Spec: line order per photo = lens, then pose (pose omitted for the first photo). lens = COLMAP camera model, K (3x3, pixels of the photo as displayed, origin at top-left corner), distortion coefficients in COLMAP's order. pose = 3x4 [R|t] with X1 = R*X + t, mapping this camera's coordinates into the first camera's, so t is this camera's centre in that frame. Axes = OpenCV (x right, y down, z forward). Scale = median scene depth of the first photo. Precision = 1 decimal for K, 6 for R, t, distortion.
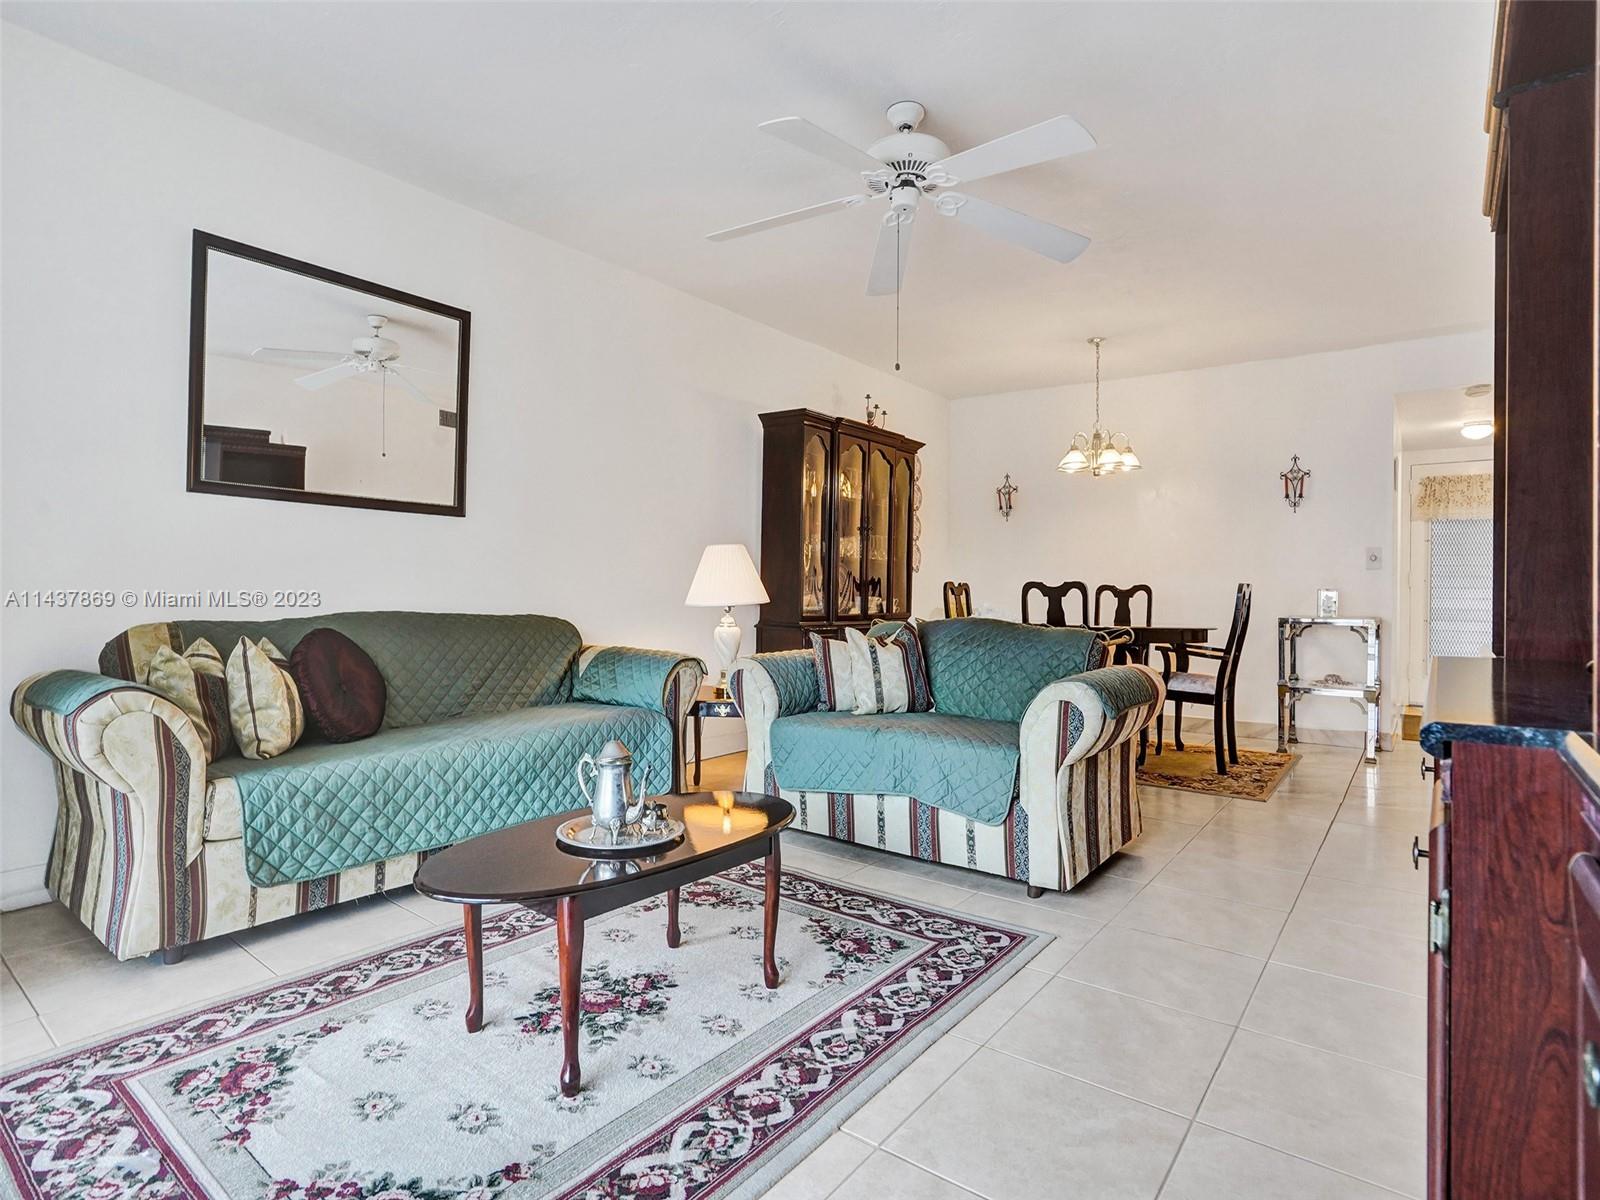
lens RADIAL K [[829.2, 0, 794.5], [0, 829.2, 591.0], [0, 0, 1]] dist [-0.001555, 0.000530]
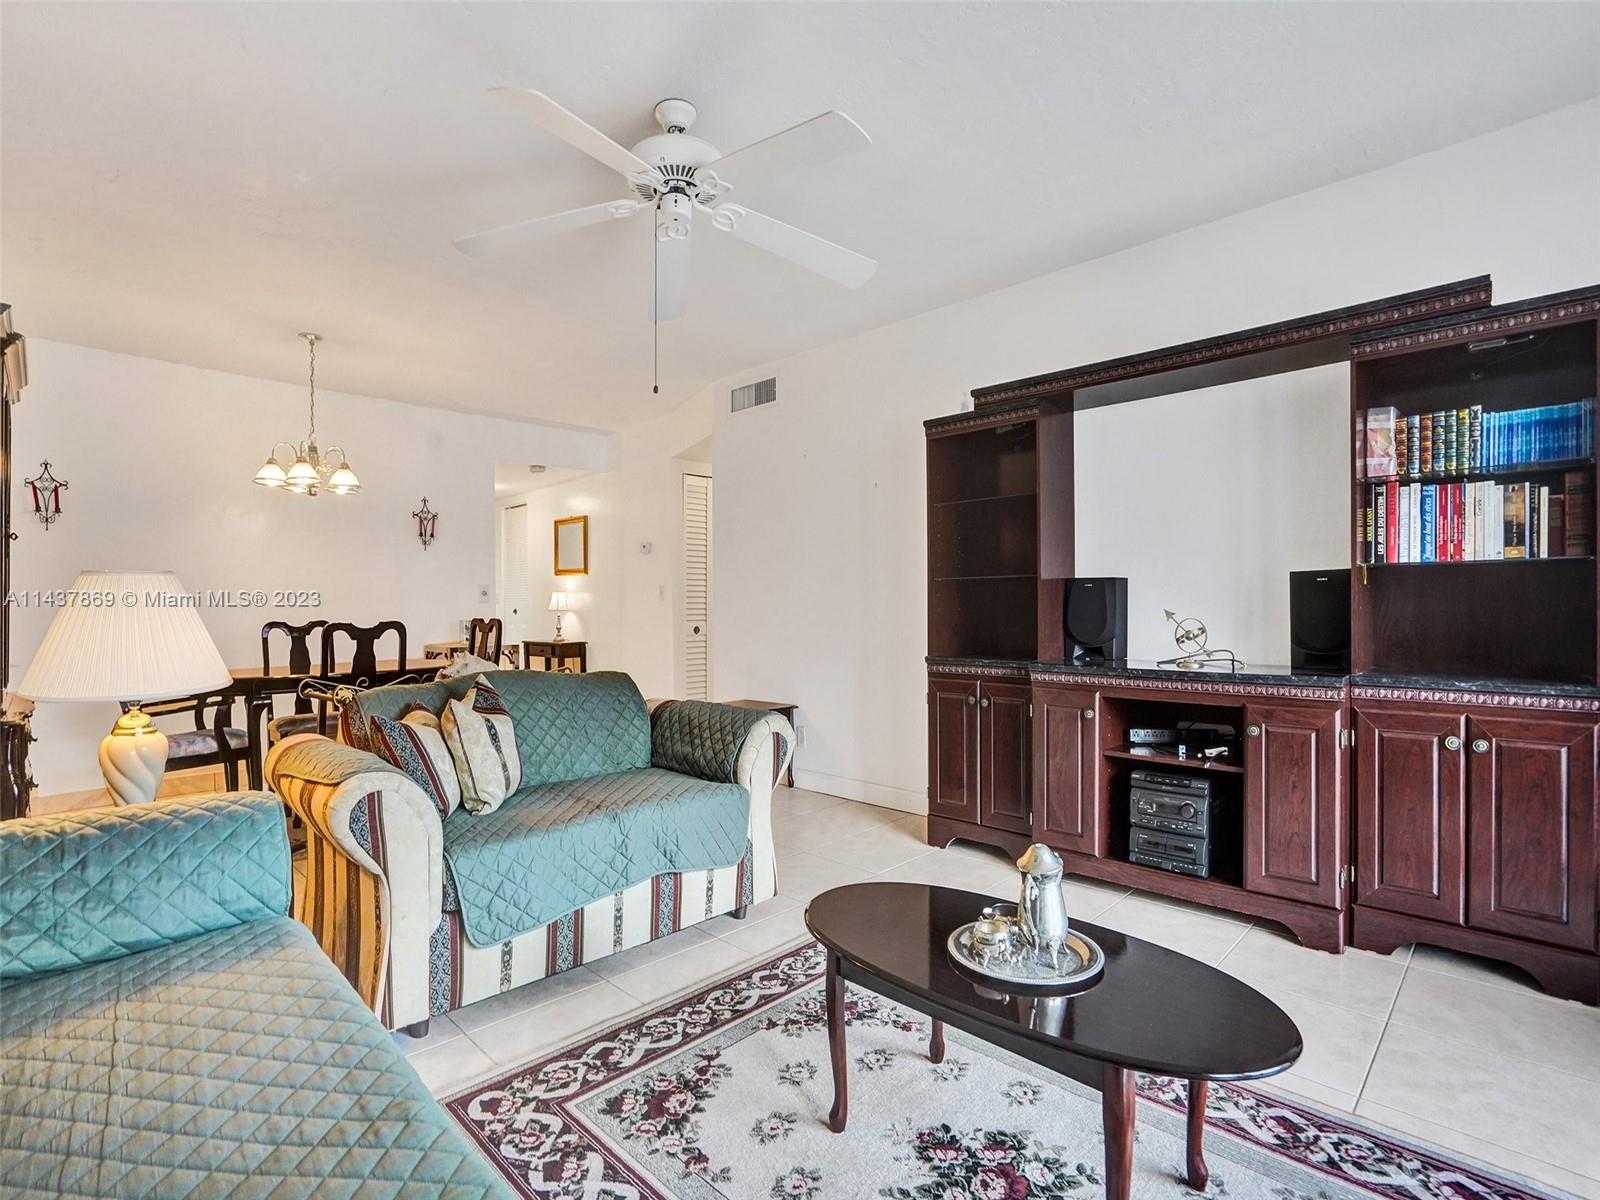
lens RADIAL K [[776.3, 0, 800.0], [0, 776.3, 600.0], [0, 0, 1]] dist [0.000357, 0.000269]
pose [[0.130050, -0.000795, 0.991507, -0.407686], [0.007930, 0.999969, -0.000239, -0.029037], [-0.991476, 0.007894, 0.130053, 0.442217]]
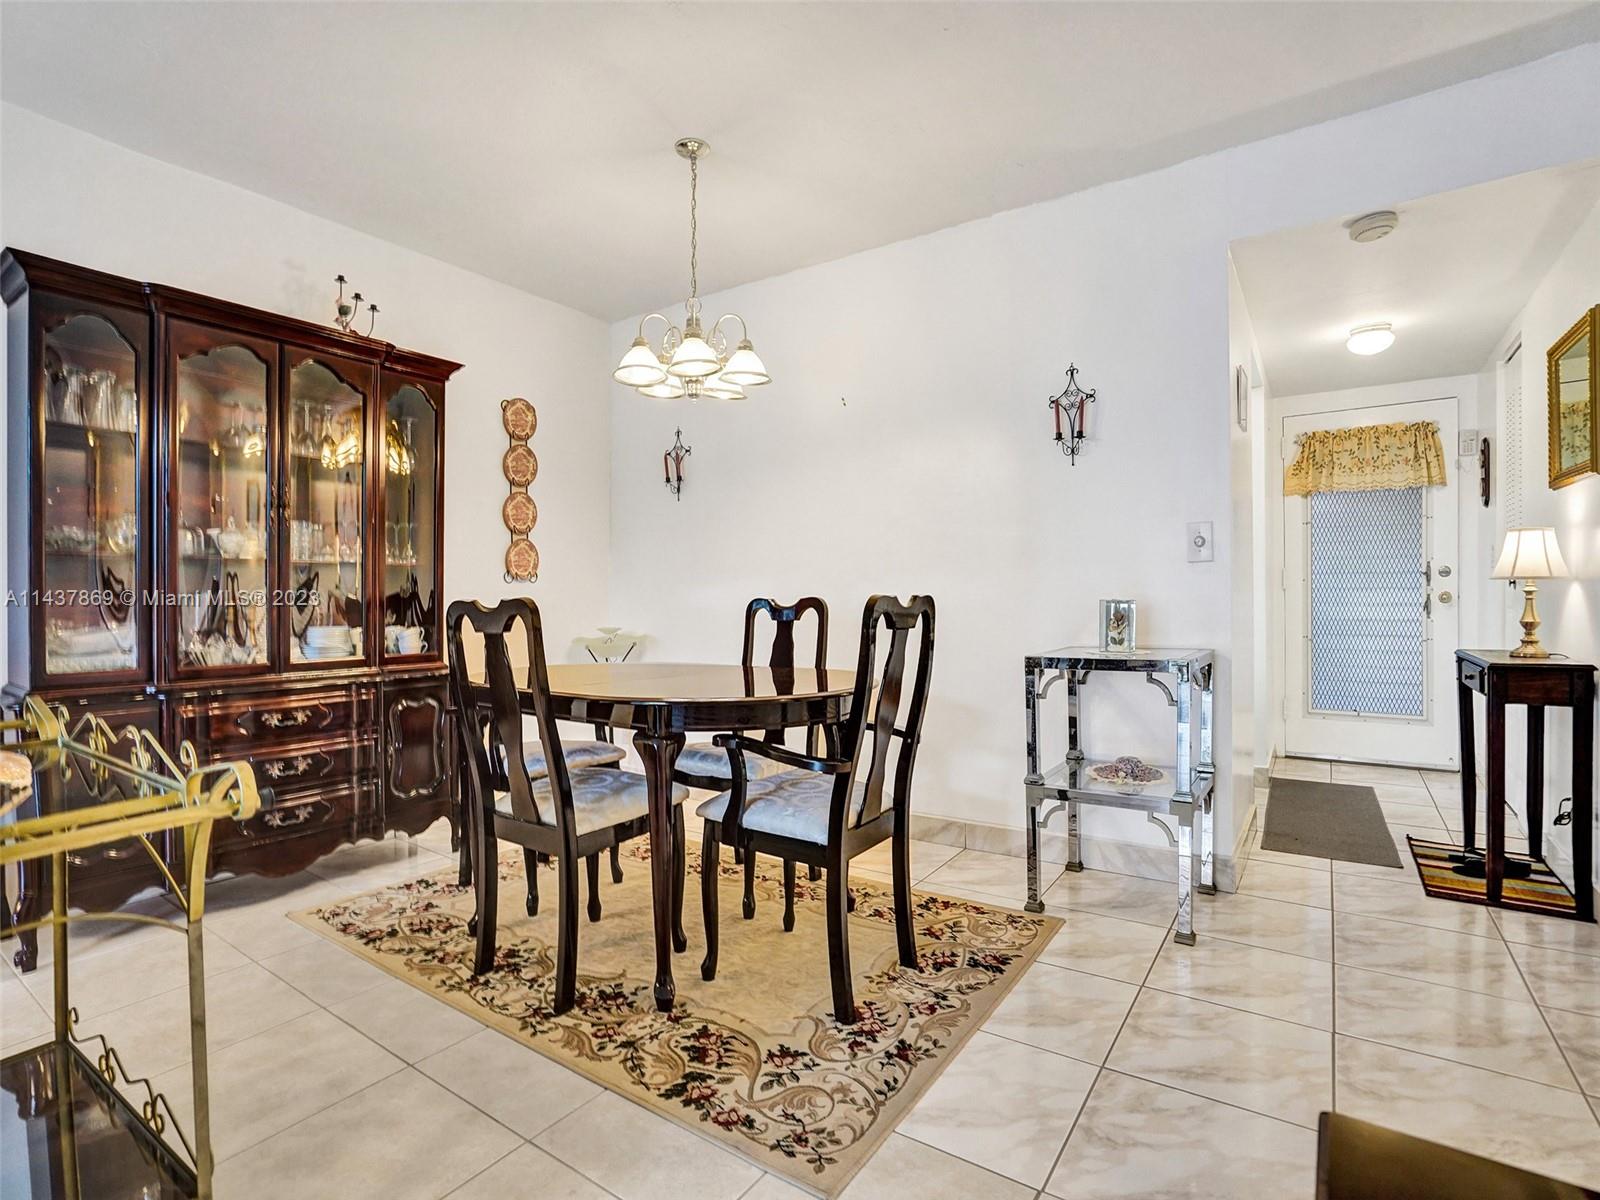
lens RADIAL K [[814.5, 0, 748.1], [0, 814.5, 606.1], [0, 0, 1]] dist [-0.025849, -0.000282]
pose [[0.999219, -0.022161, 0.032701, 0.420895], [0.021899, 0.999725, 0.008371, -0.008325], [-0.032878, -0.007648, 0.999430, 0.524689]]
